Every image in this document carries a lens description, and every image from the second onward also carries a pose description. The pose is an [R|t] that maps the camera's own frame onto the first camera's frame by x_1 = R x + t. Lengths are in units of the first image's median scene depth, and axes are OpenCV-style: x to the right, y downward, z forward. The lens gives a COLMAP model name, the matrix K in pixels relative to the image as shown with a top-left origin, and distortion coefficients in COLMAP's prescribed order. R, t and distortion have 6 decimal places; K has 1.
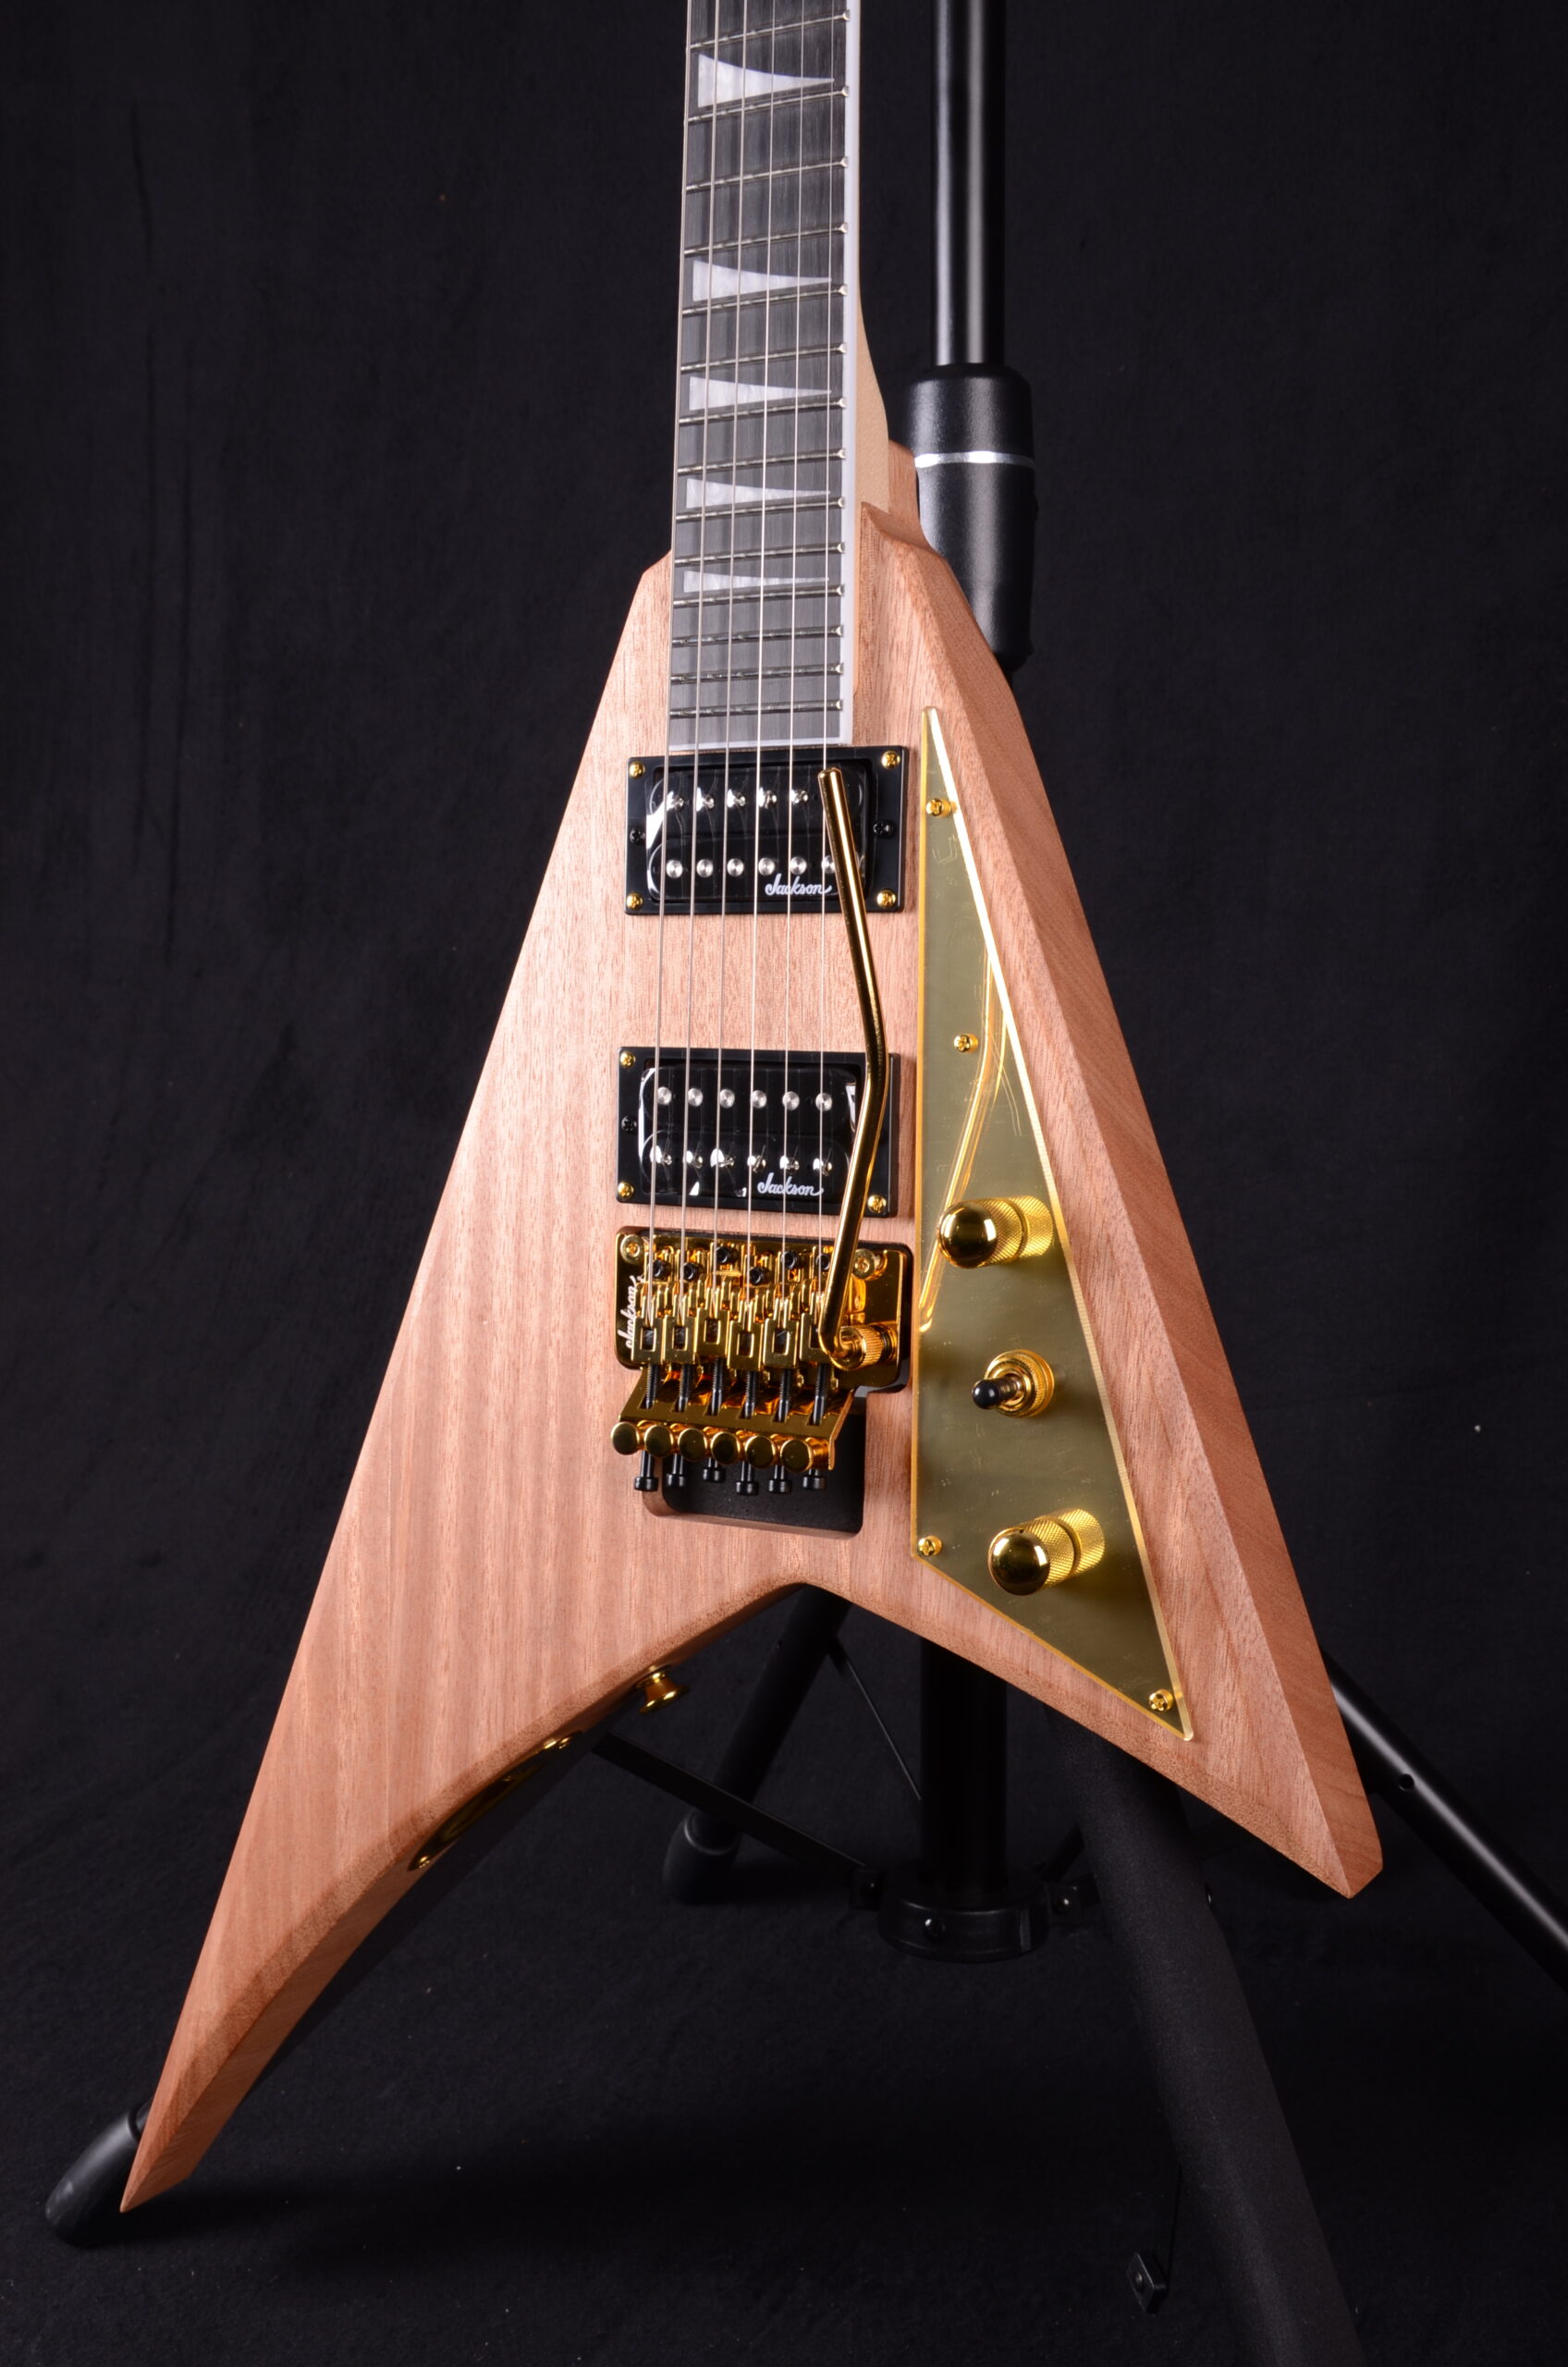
lens RADIAL K [[2563.2, 0, 785.9], [0, 2563.2, 1214.7], [0, 0, 1]] dist [-0.000021, 0.000000]
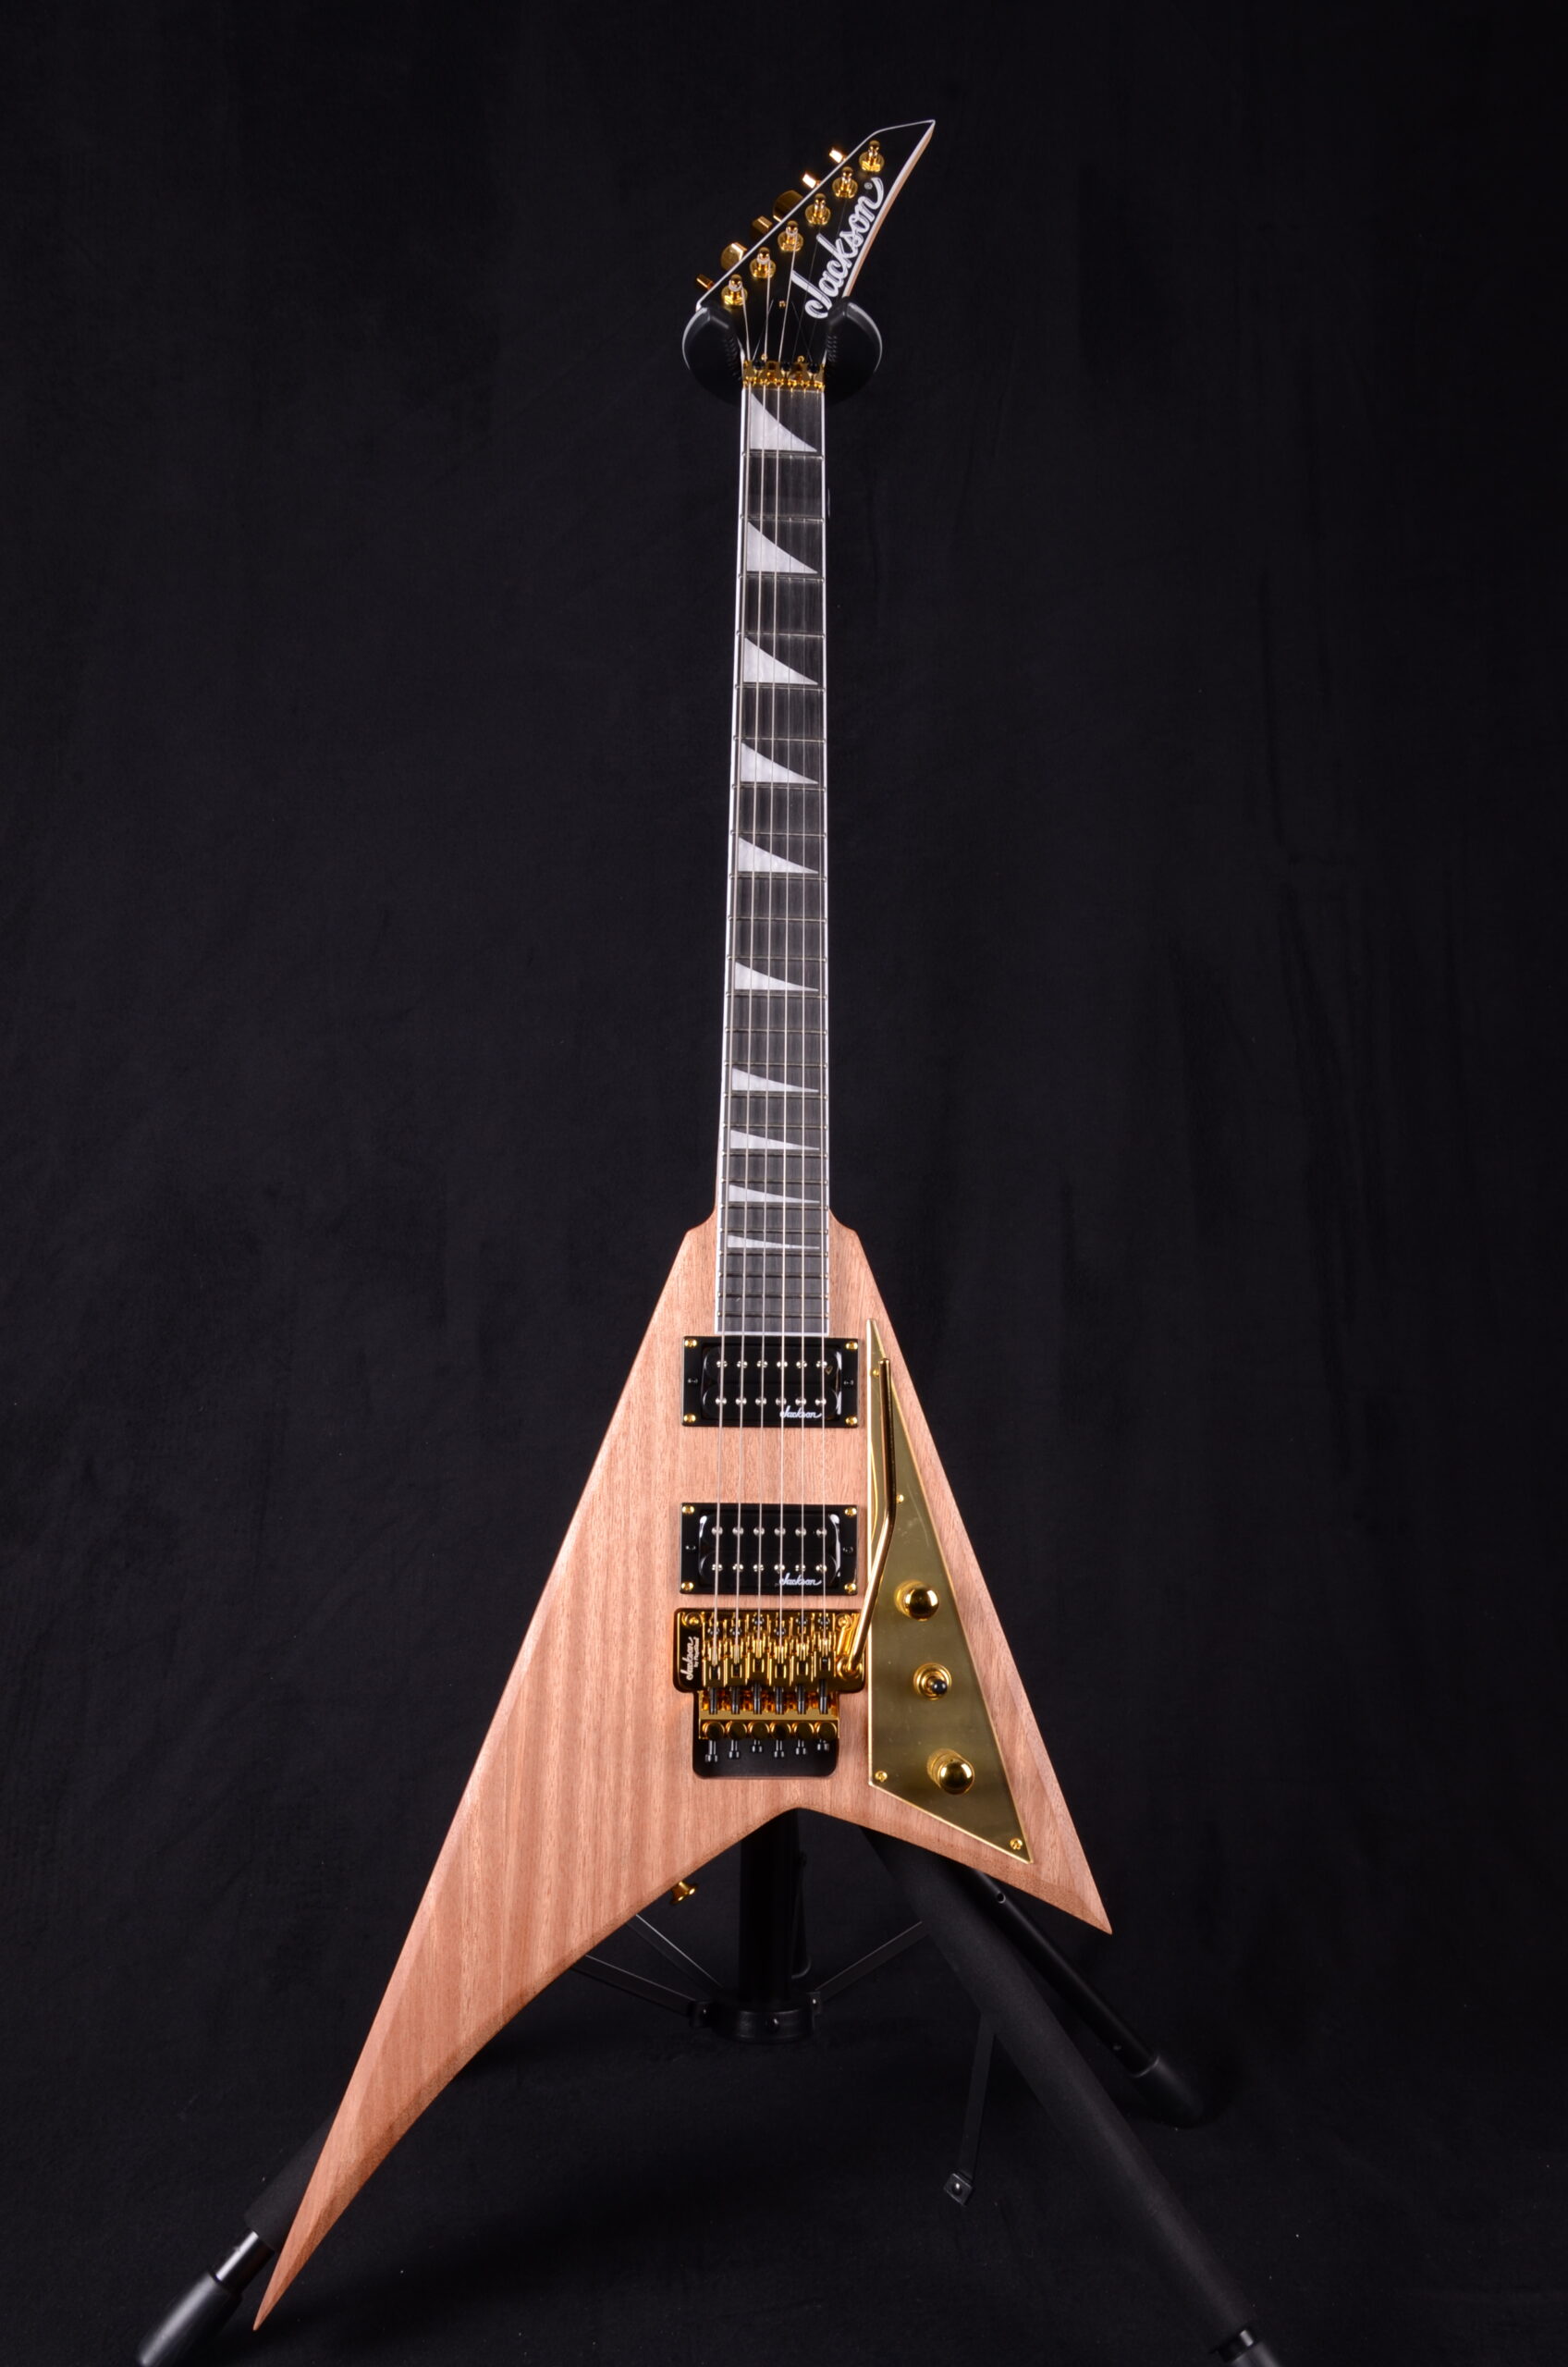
lens RADIAL K [[2333.4, 0, 757.4], [0, 2333.4, 1222.5], [0, 0, 1]] dist [-0.026704, 0.000000]
pose [[0.833498, 0.044889, 0.550696, -0.904979], [0.040102, 0.989151, -0.141325, -0.028223], [-0.551066, 0.139878, 0.822655, -0.348234]]
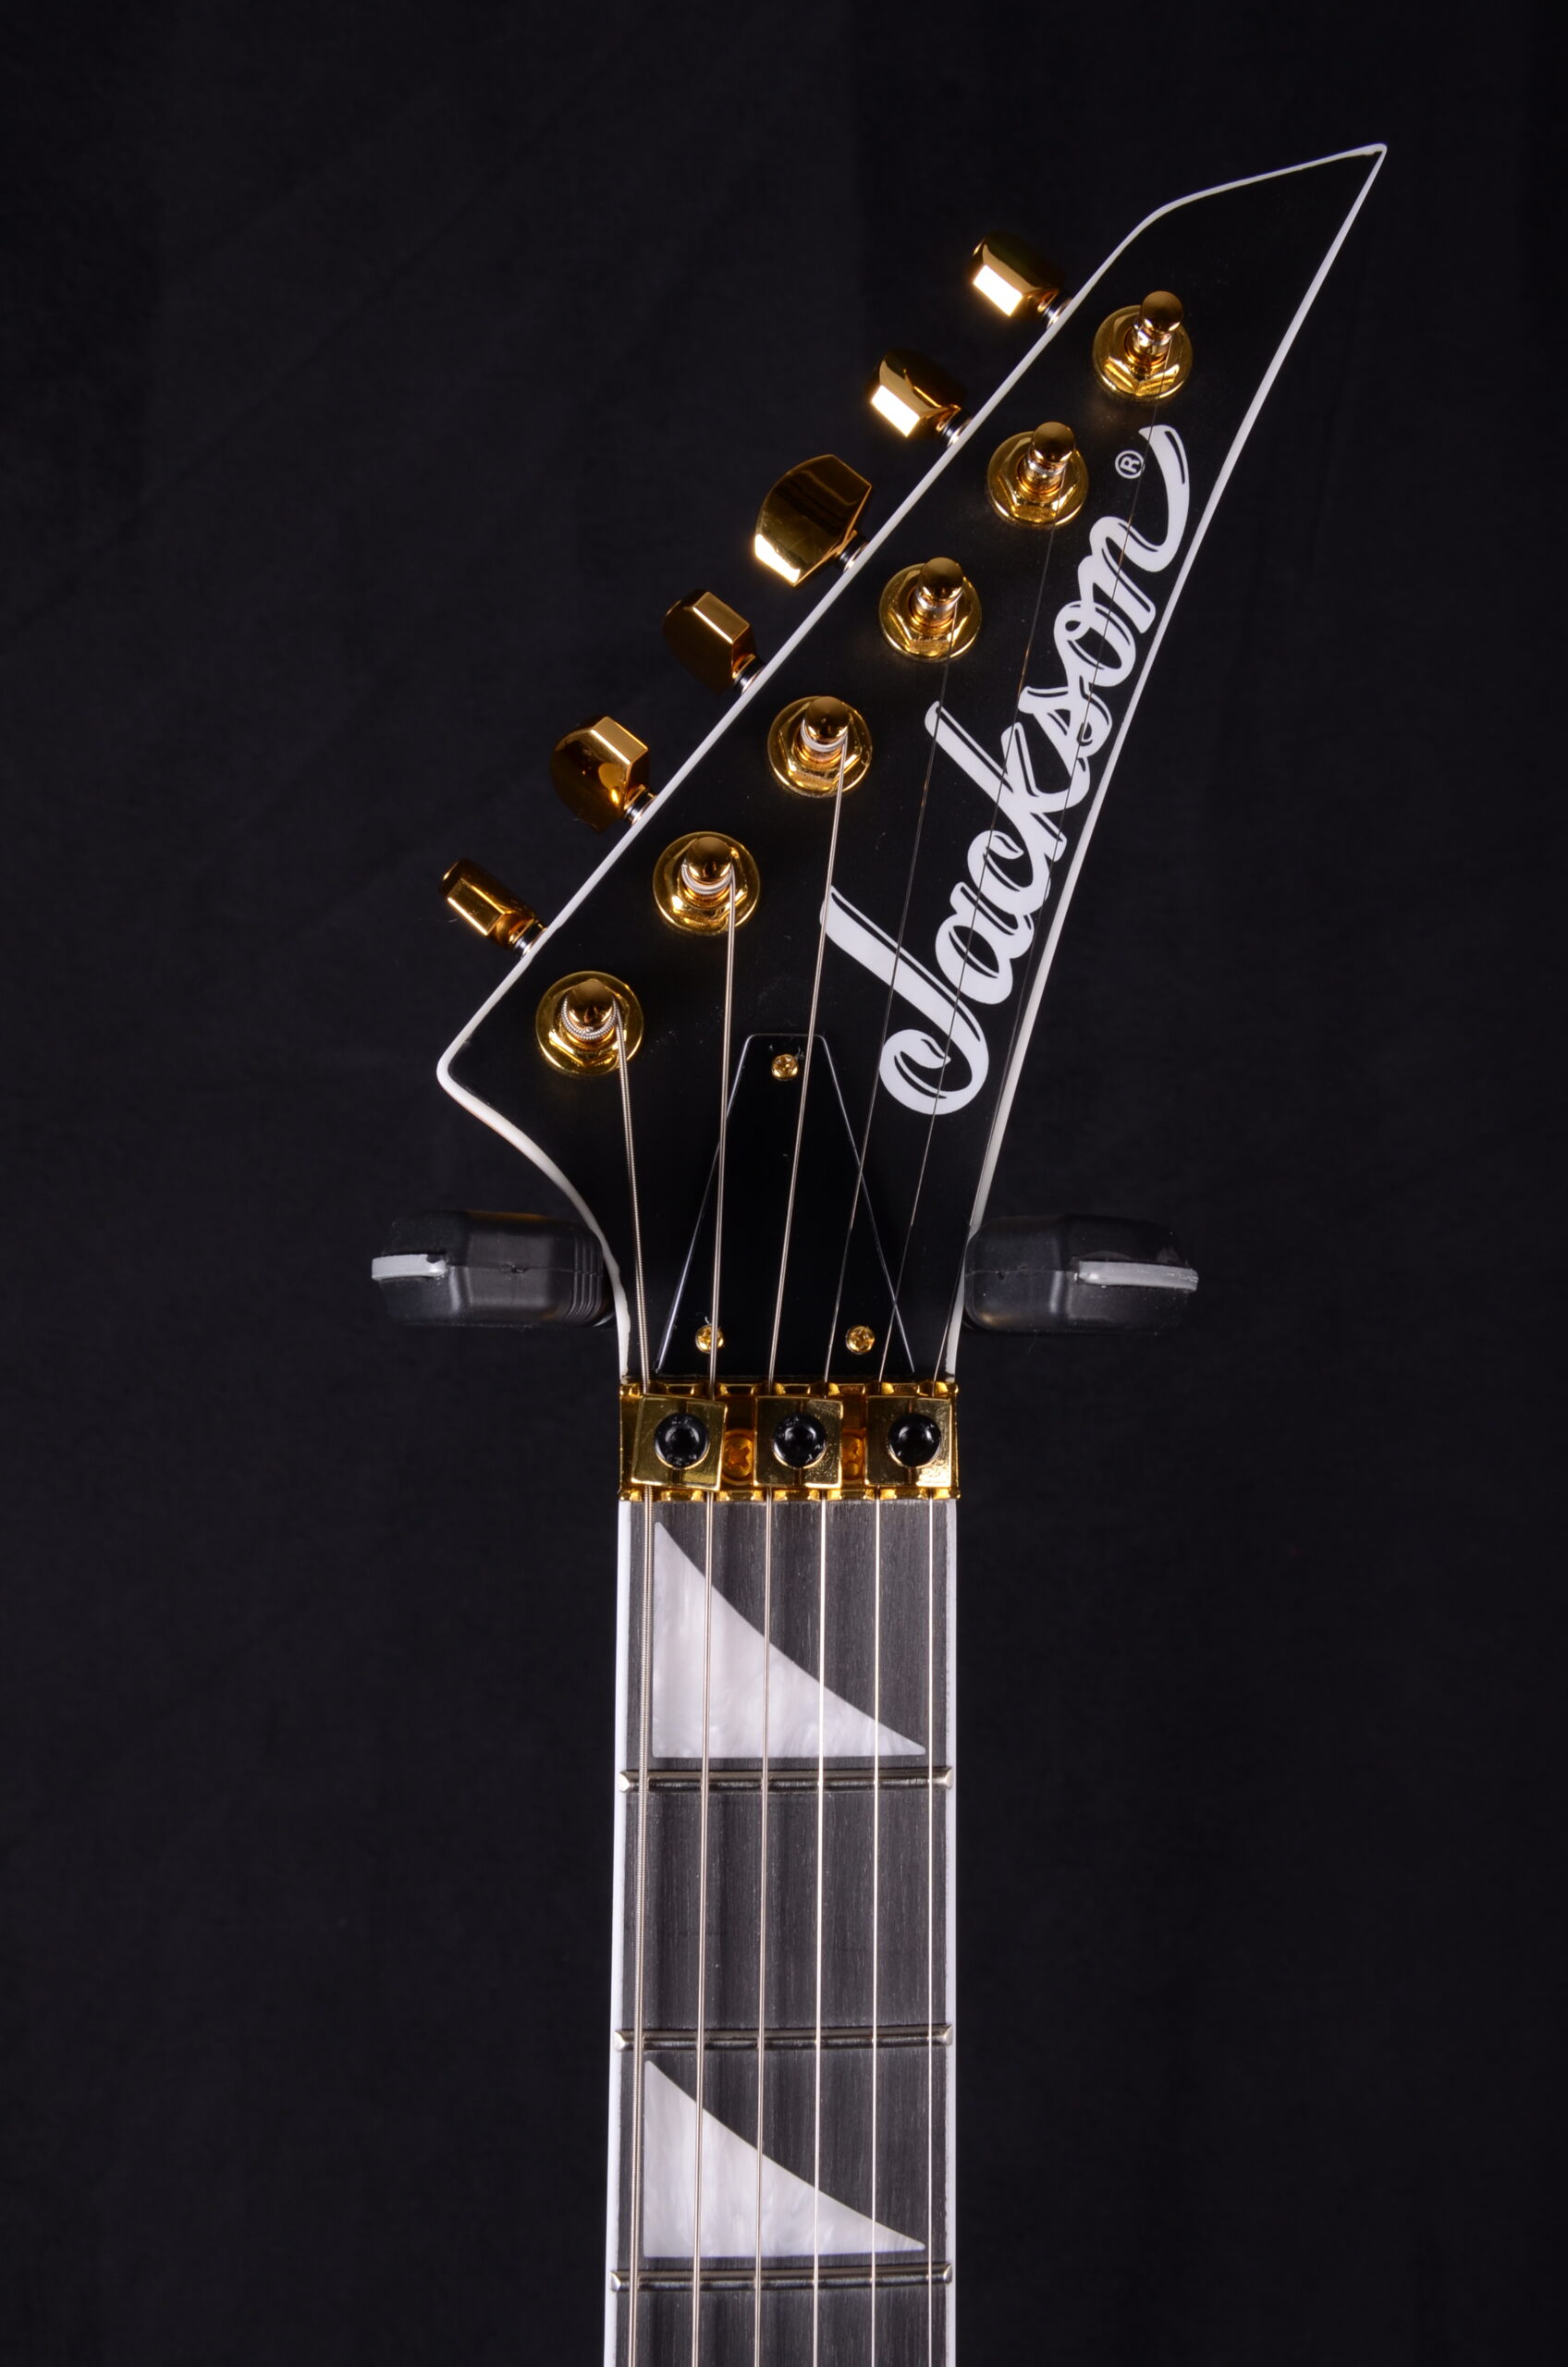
lens RADIAL K [[2563.2, 0, 797.1], [0, 2563.2, 1205.5], [0, 0, 1]] dist [-0.000021, 0.000000]
pose [[0.836338, -0.057938, 0.545144, -0.236485], [0.042231, 0.998254, 0.041306, -0.922725], [-0.546585, -0.011524, 0.837324, 0.556708]]
